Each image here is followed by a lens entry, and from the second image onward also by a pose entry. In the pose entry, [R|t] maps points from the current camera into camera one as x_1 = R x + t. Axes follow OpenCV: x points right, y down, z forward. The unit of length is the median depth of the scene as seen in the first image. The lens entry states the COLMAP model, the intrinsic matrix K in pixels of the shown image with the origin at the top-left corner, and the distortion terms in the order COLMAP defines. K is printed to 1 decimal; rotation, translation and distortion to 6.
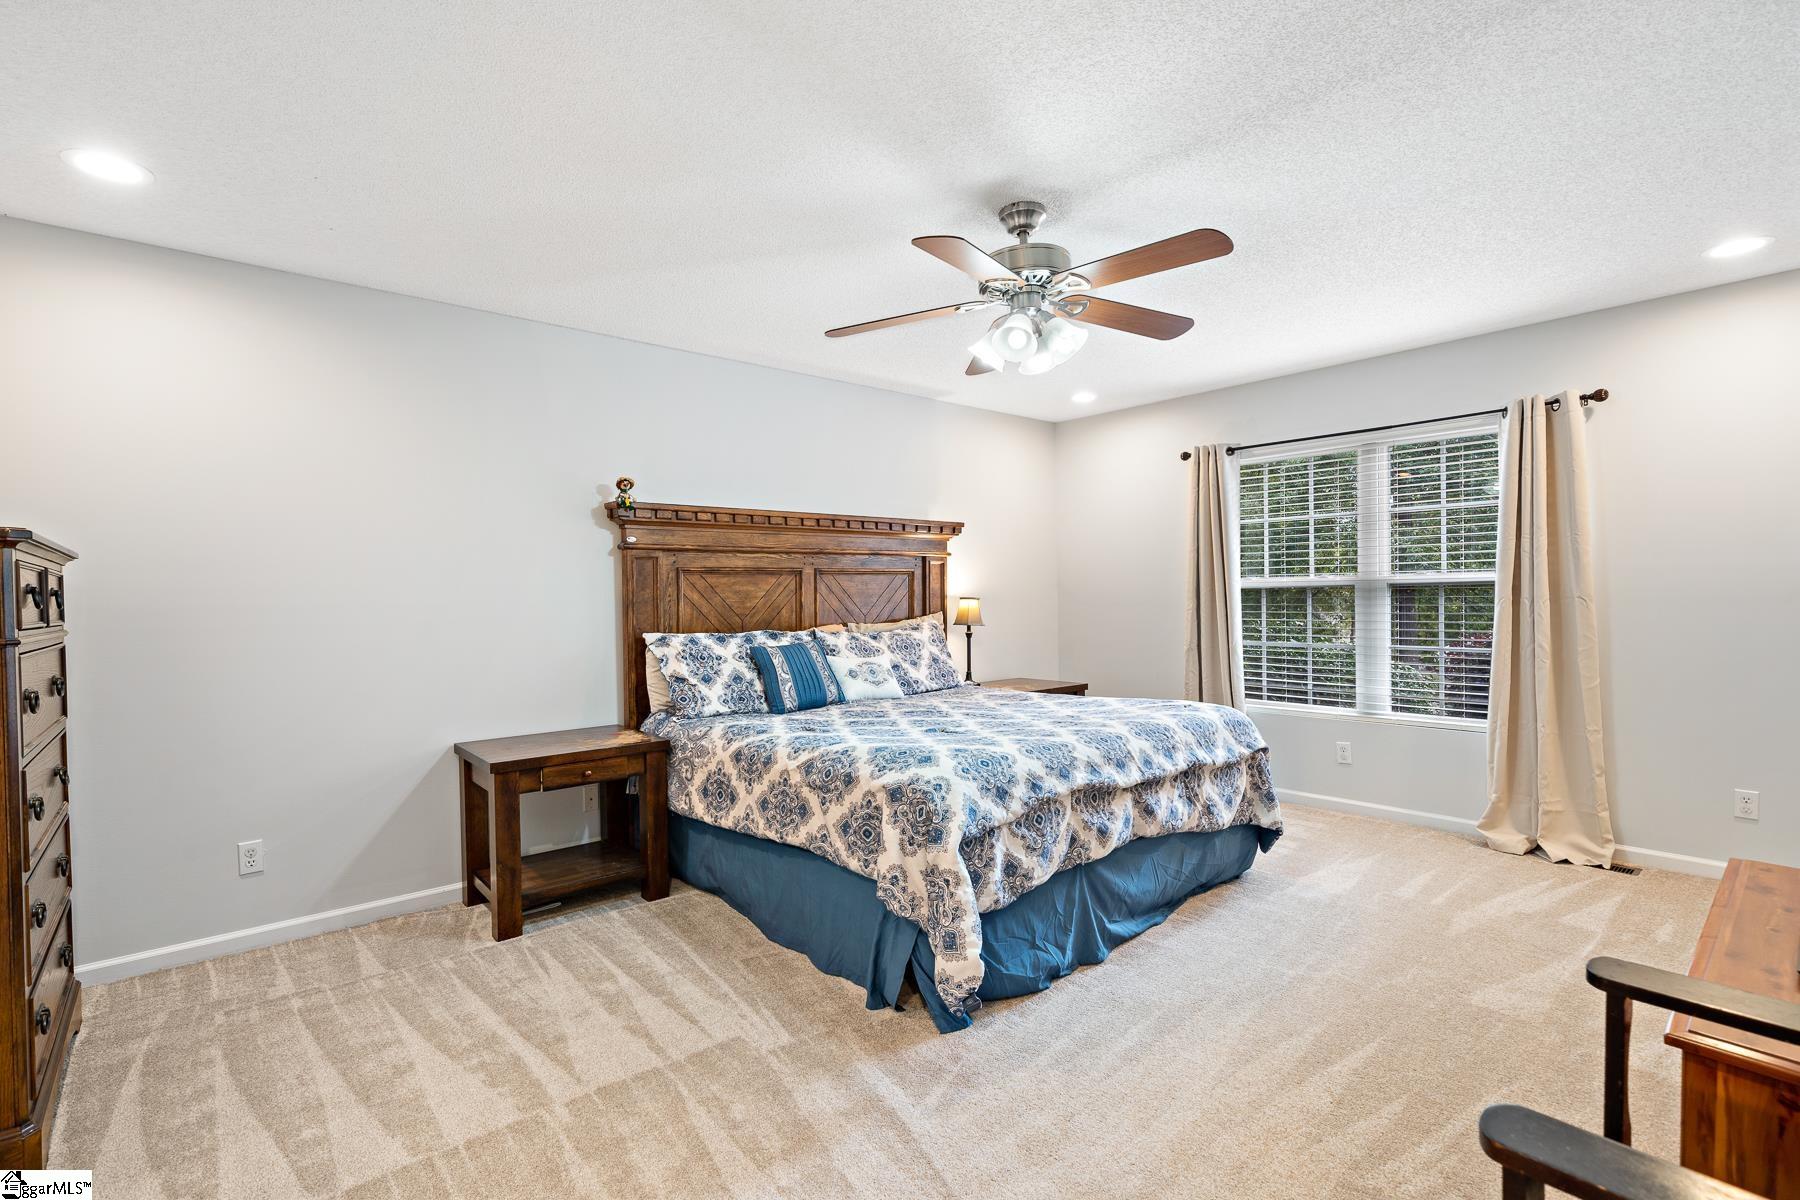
lens RADIAL K [[834.7, 0, 877.3], [0, 834.7, 600.3], [0, 0, 1]] dist [0.003086, 0.000095]
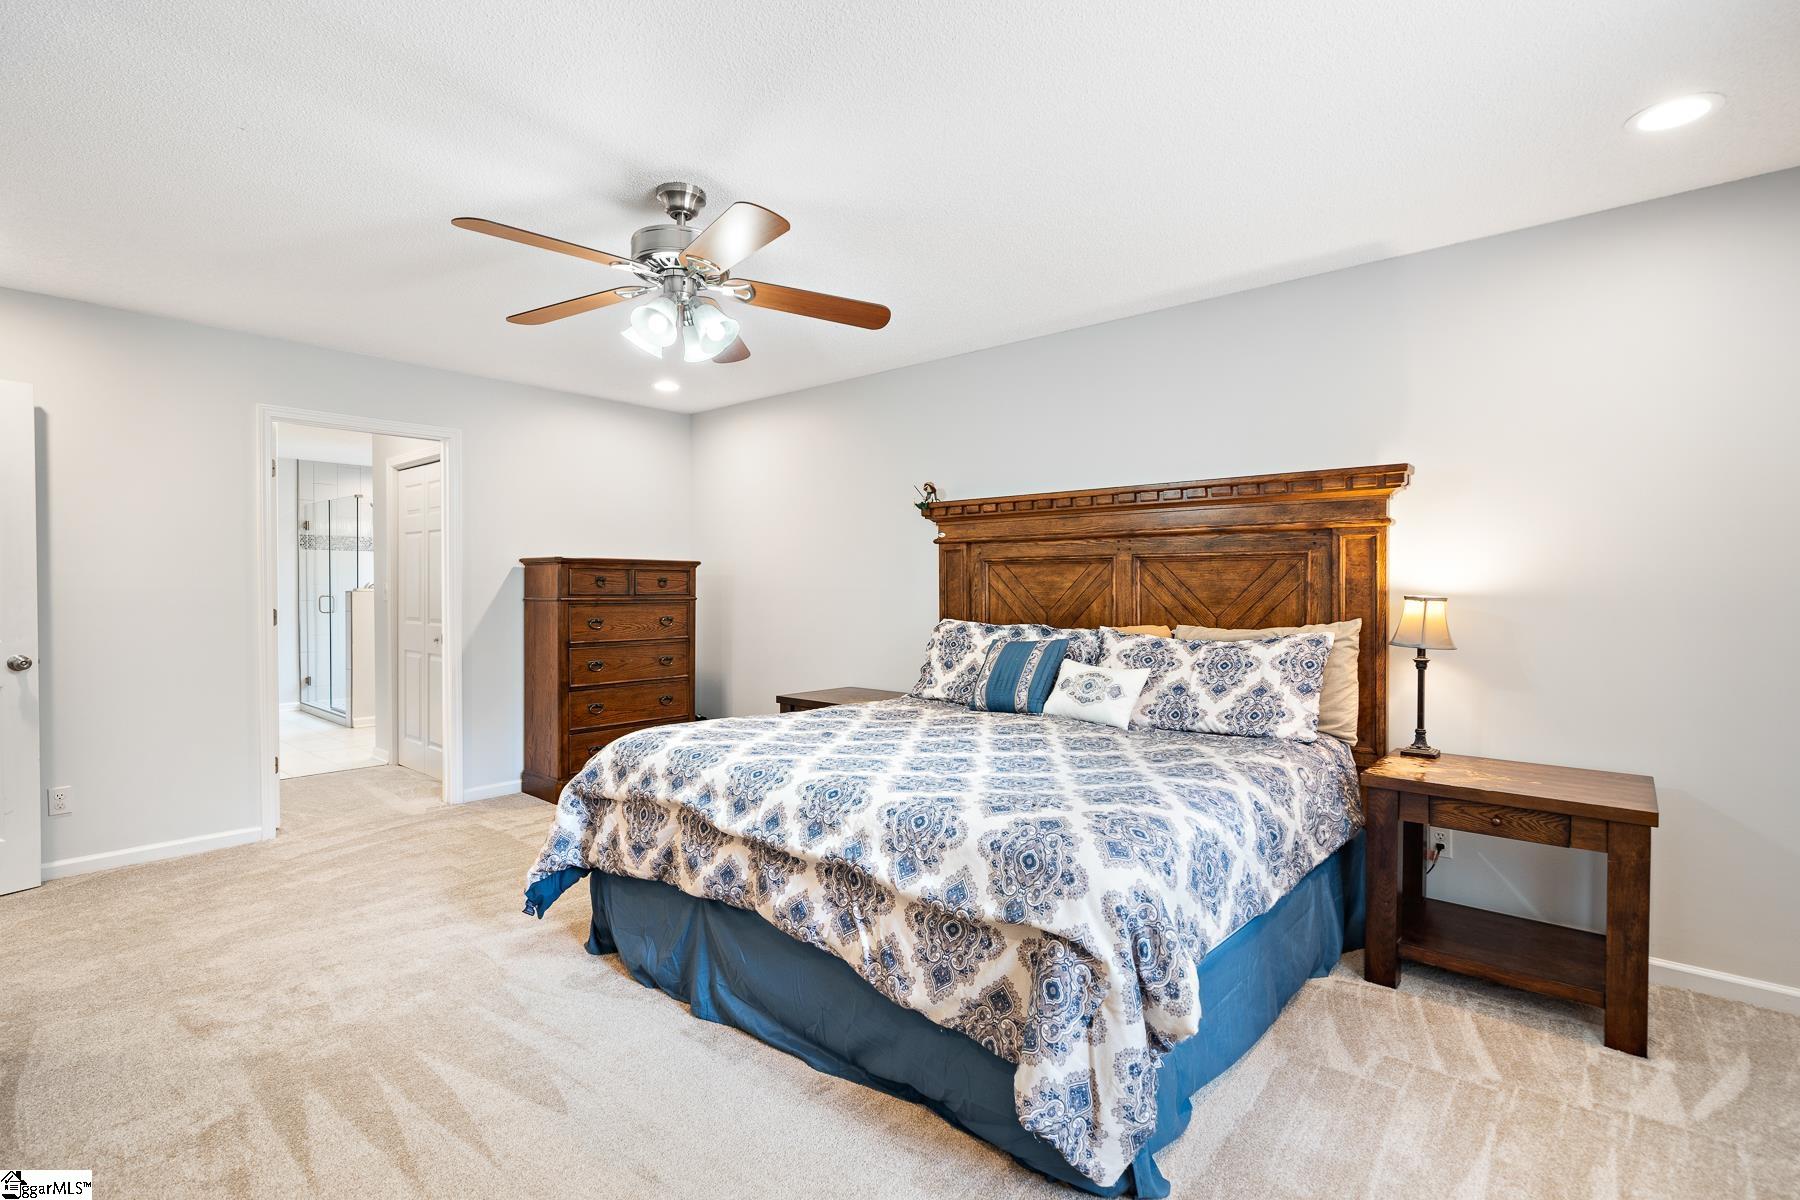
lens RADIAL K [[834.7, 0, 877.3], [0, 834.7, 600.3], [0, 0, 1]] dist [0.003086, 0.000095]
pose [[0.140738, 0.034089, -0.989460, 0.745372], [-0.010083, 0.999405, 0.032997, -0.019475], [0.989996, 0.005333, 0.140997, 0.691531]]
